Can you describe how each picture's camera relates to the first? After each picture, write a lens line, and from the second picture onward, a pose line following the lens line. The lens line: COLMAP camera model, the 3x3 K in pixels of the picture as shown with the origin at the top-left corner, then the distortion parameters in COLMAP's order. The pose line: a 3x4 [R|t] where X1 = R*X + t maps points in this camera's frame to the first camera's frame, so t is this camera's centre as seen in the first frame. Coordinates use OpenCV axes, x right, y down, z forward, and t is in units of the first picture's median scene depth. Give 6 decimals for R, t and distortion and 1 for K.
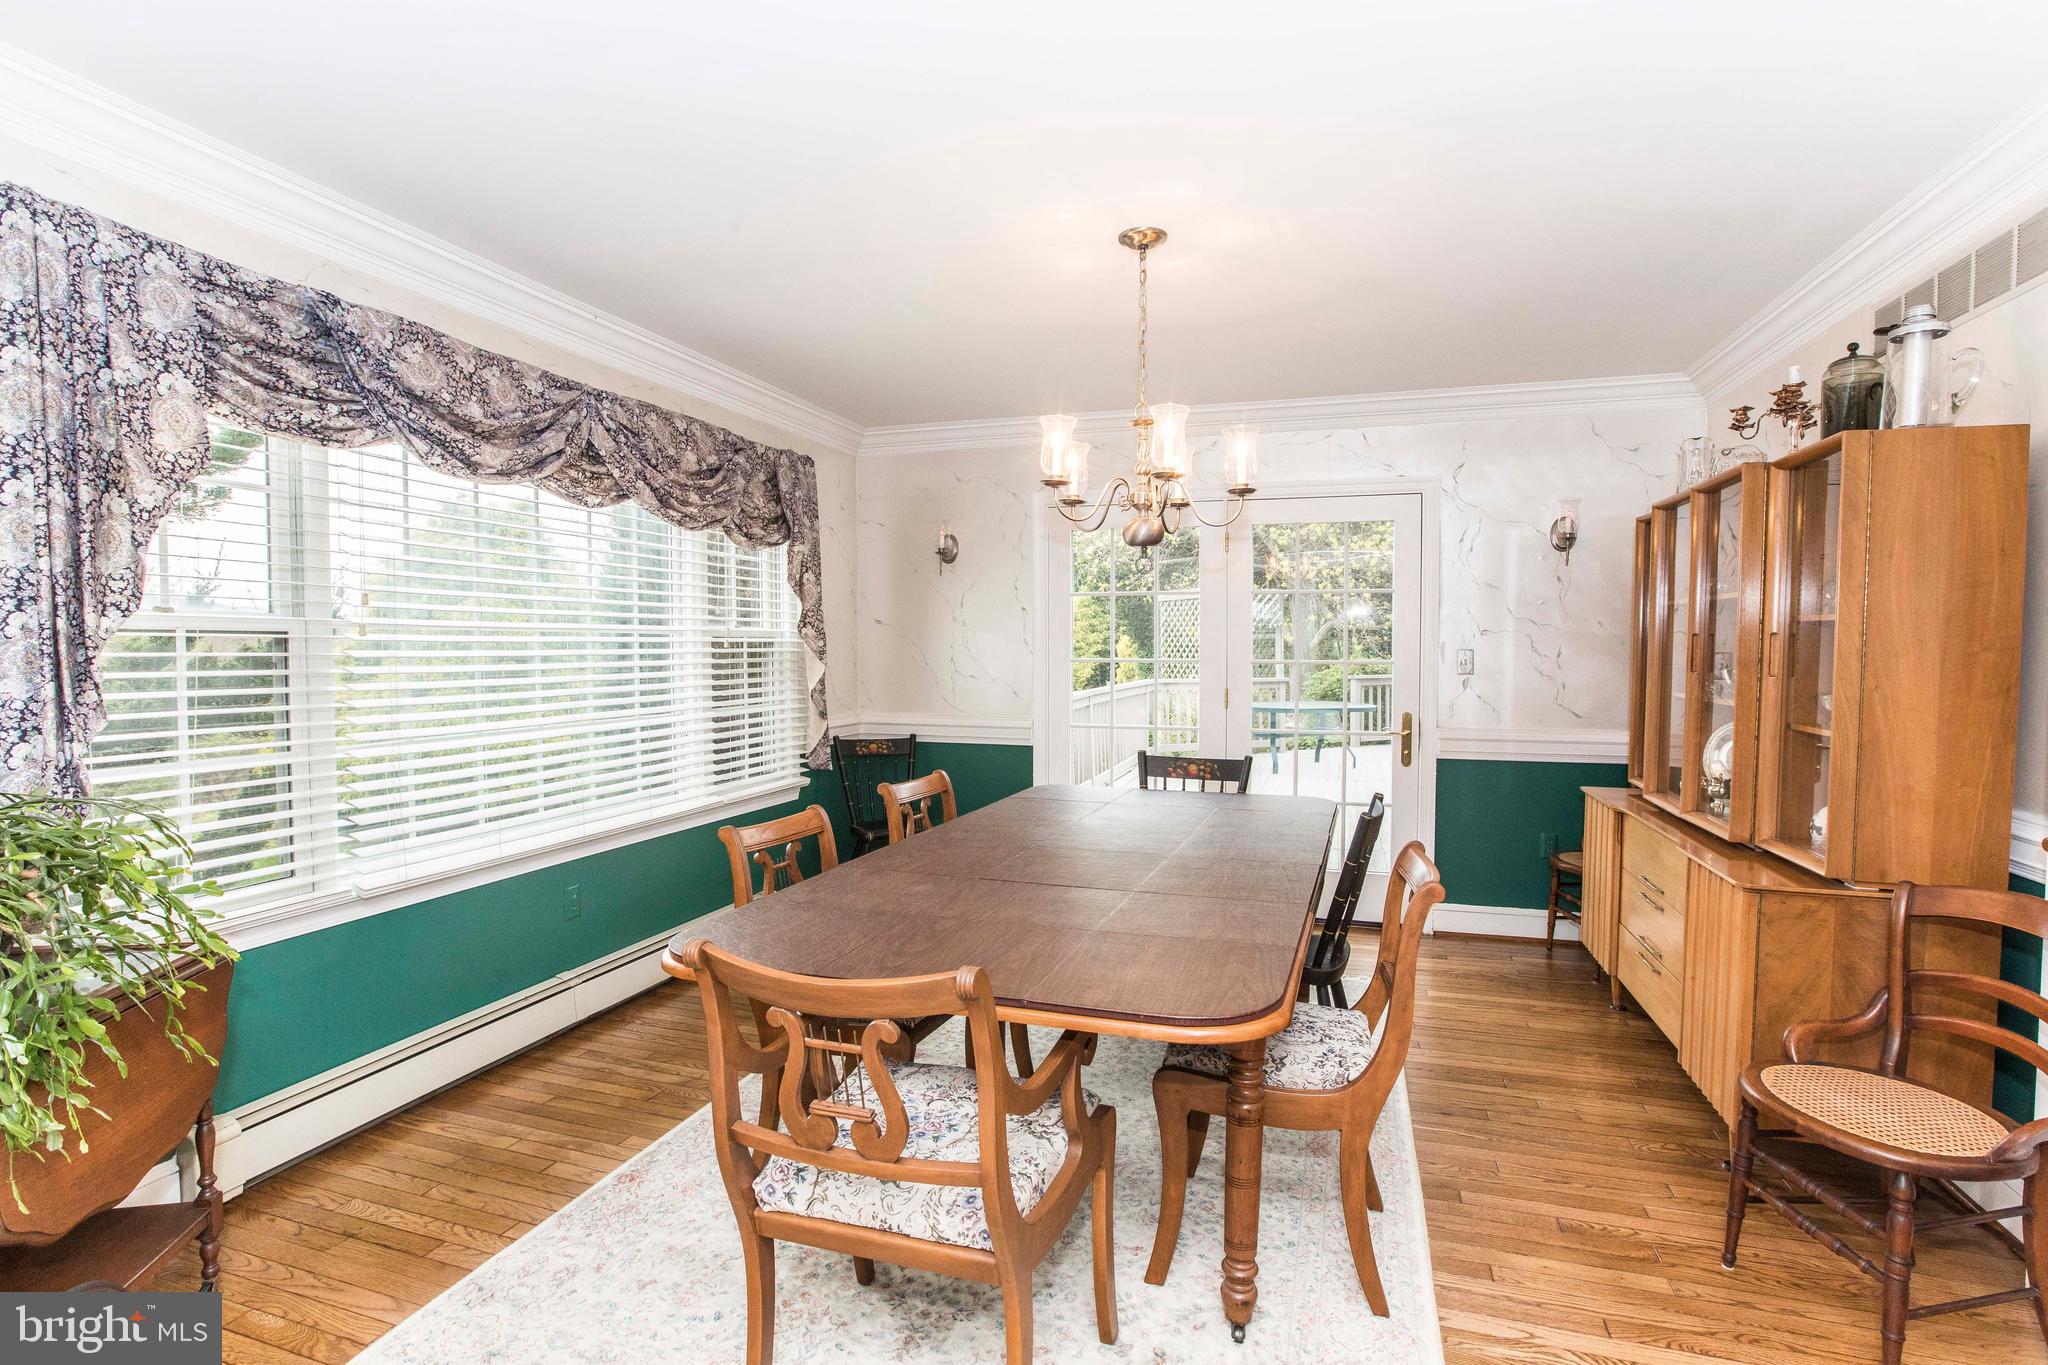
lens RADIAL K [[962.3, 0, 1027.1], [0, 962.3, 674.9], [0, 0, 1]] dist [-0.059113, 0.021894]
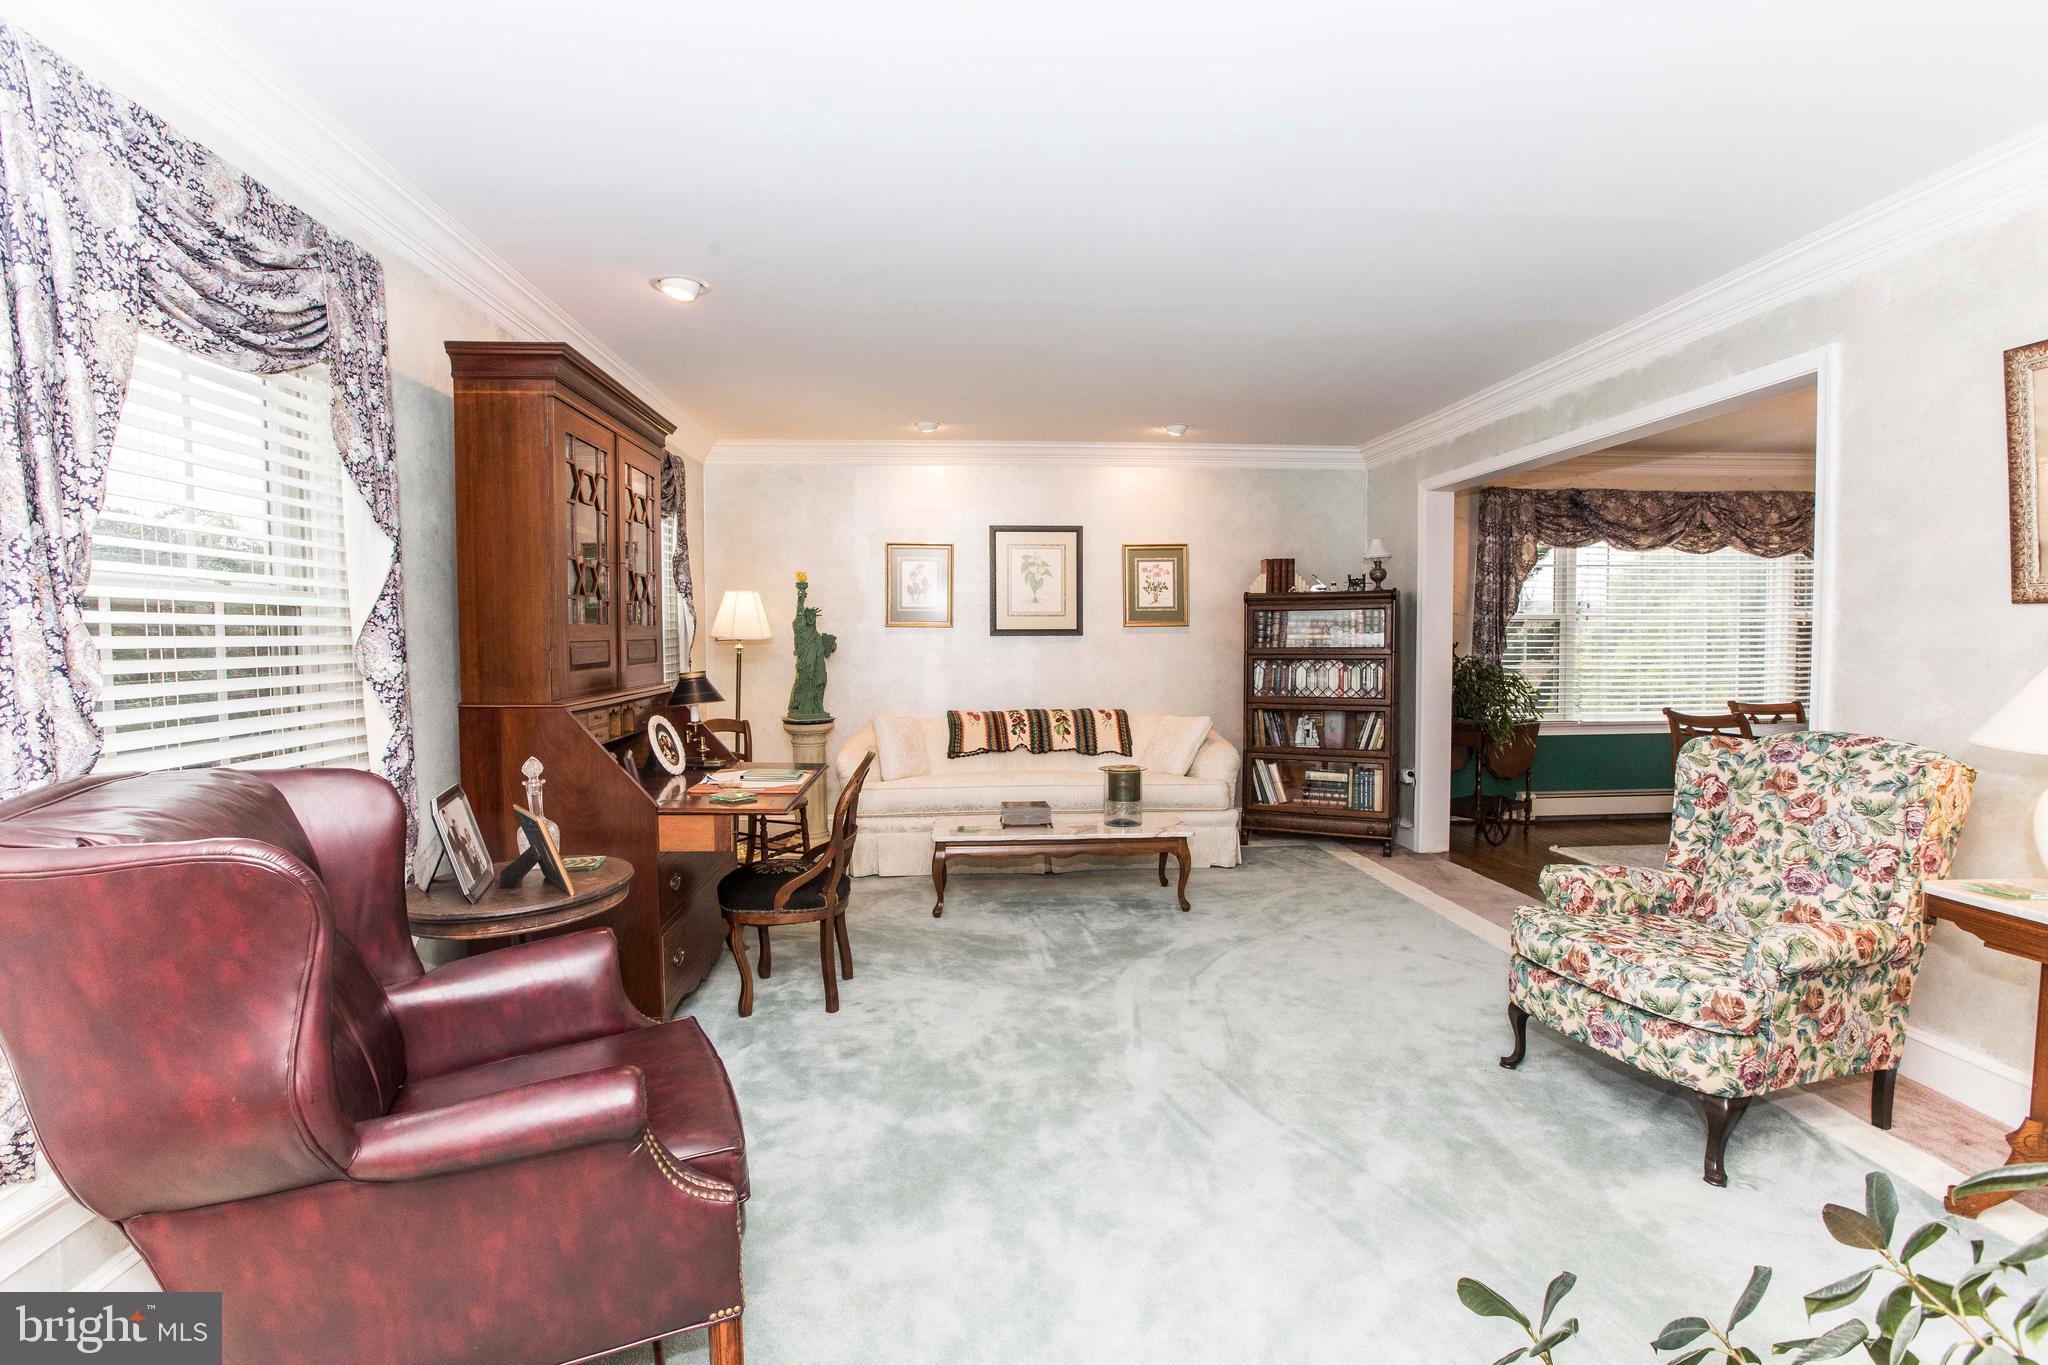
lens RADIAL K [[937.6, 0, 1016.1], [0, 937.6, 681.8], [0, 0, 1]] dist [-0.057524, 0.019238]
pose [[0.369758, 0.038973, -0.928310, 1.000993], [-0.020948, 0.999216, 0.033606, 0.069595], [0.928892, 0.007021, 0.370284, -1.309647]]
